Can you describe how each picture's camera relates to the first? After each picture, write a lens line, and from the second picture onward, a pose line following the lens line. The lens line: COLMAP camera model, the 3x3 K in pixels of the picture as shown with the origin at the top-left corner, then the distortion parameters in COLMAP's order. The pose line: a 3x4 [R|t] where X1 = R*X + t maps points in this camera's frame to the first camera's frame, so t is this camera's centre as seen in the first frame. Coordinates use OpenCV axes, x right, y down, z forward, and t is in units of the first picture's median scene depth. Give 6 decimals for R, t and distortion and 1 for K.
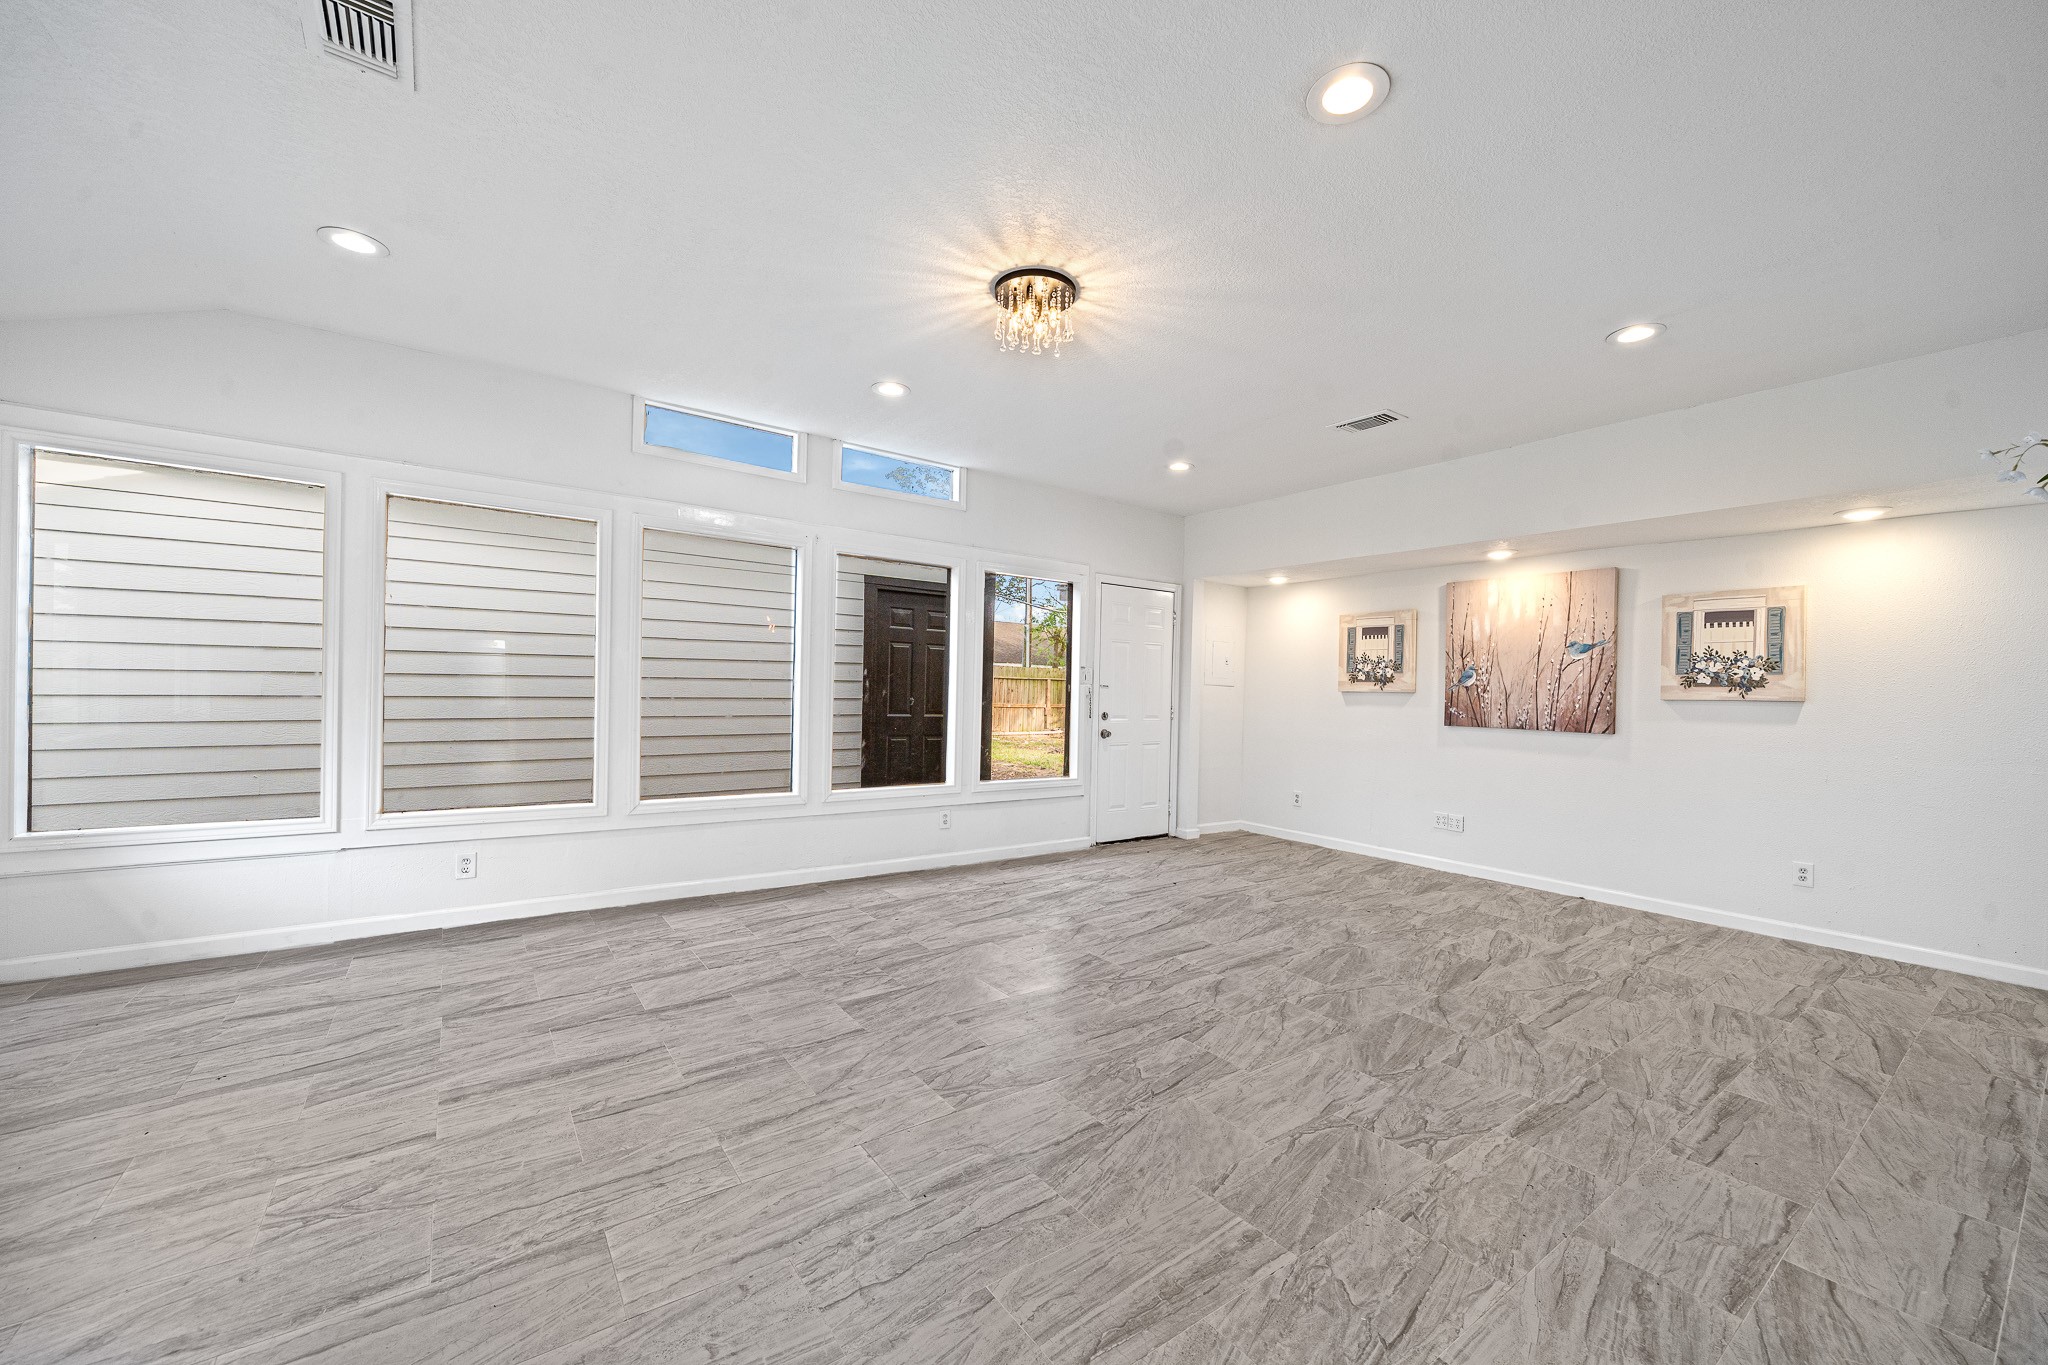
lens RADIAL K [[785.9, 0, 1031.7], [0, 785.9, 696.5], [0, 0, 1]] dist [-0.003771, -0.000277]
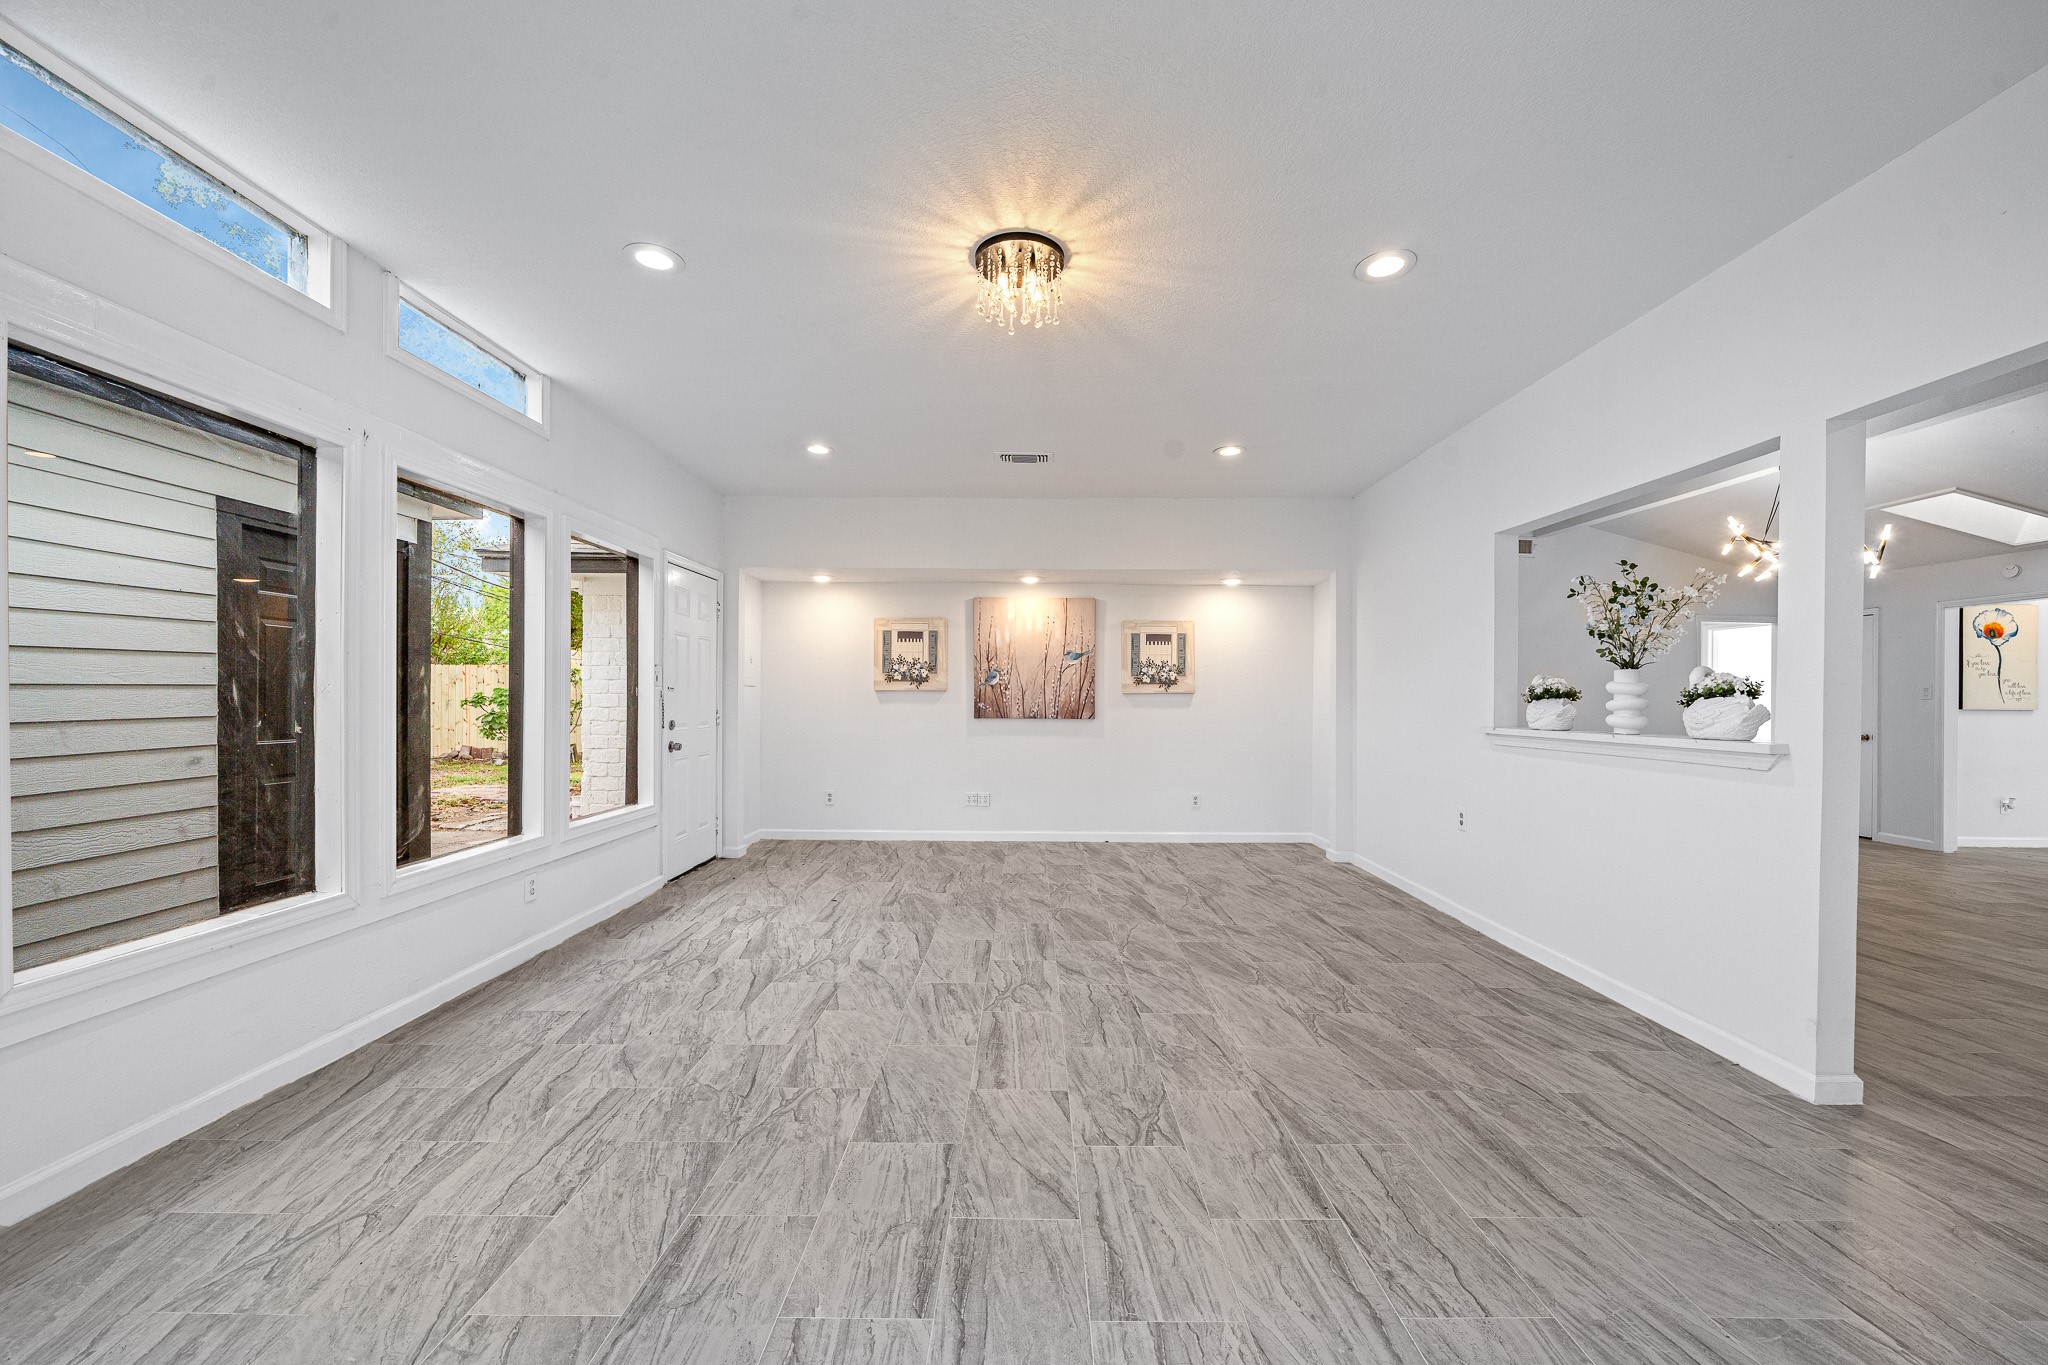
lens RADIAL K [[789.4, 0, 1024.6], [0, 789.4, 698.5], [0, 0, 1]] dist [-0.002067, 0.000040]
pose [[0.591577, -0.023513, 0.805906, -0.577389], [0.016442, 0.999719, 0.017098, -0.017819], [-0.806081, 0.003136, 0.591797, 0.355974]]
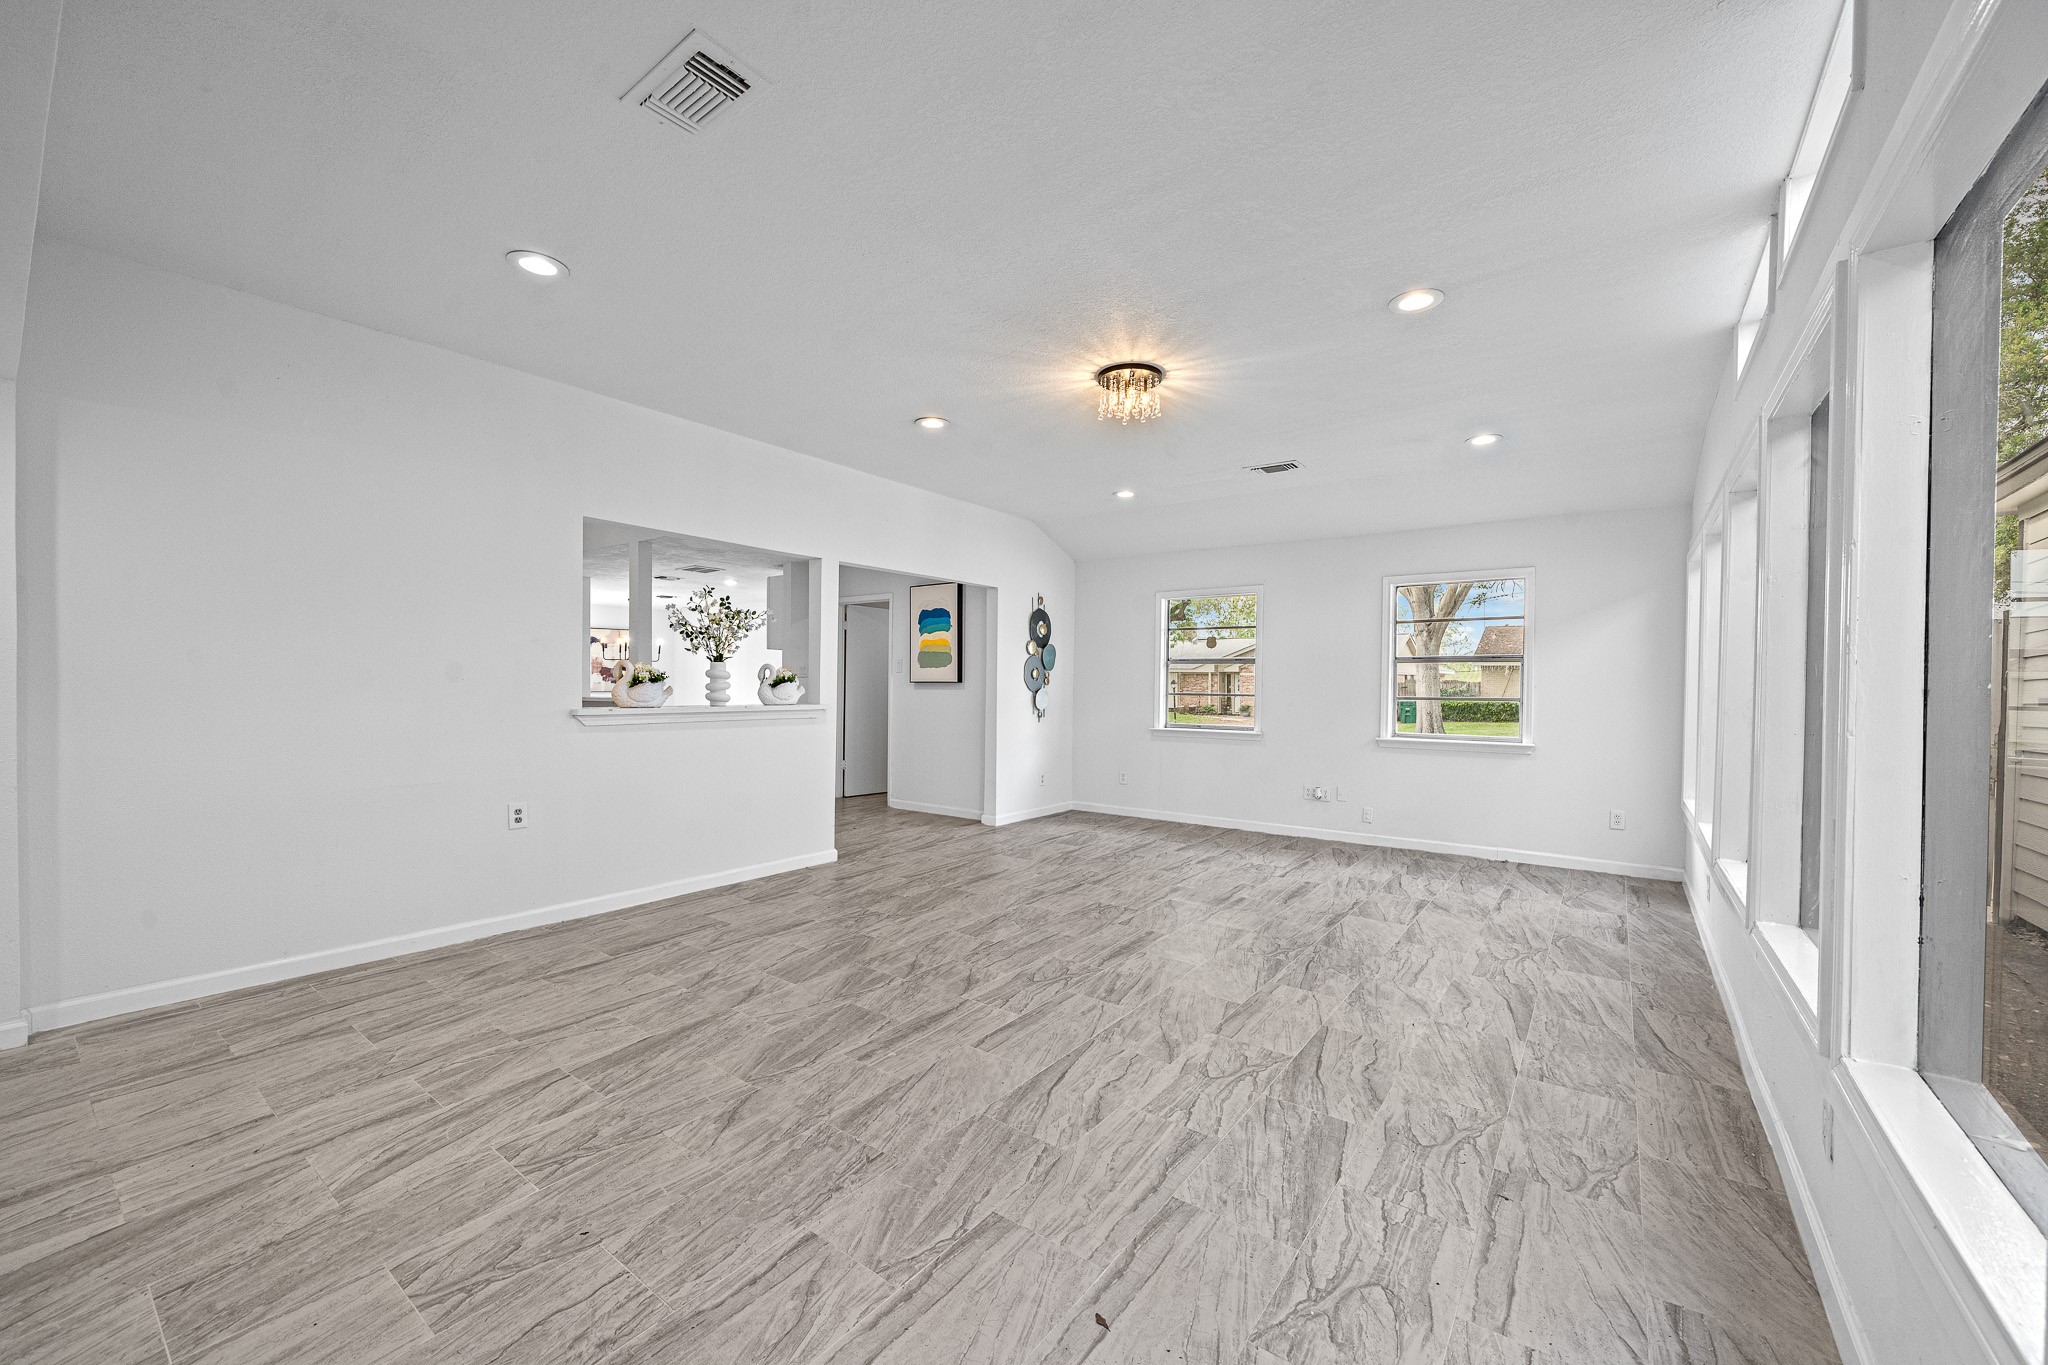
lens RADIAL K [[785.9, 0, 1031.7], [0, 785.9, 696.5], [0, 0, 1]] dist [-0.003771, -0.000277]
pose [[-0.952779, -0.032614, -0.301908, 0.409906], [-0.038470, 0.999169, 0.013467, -0.006532], [0.301218, 0.024445, -0.953242, 1.704659]]
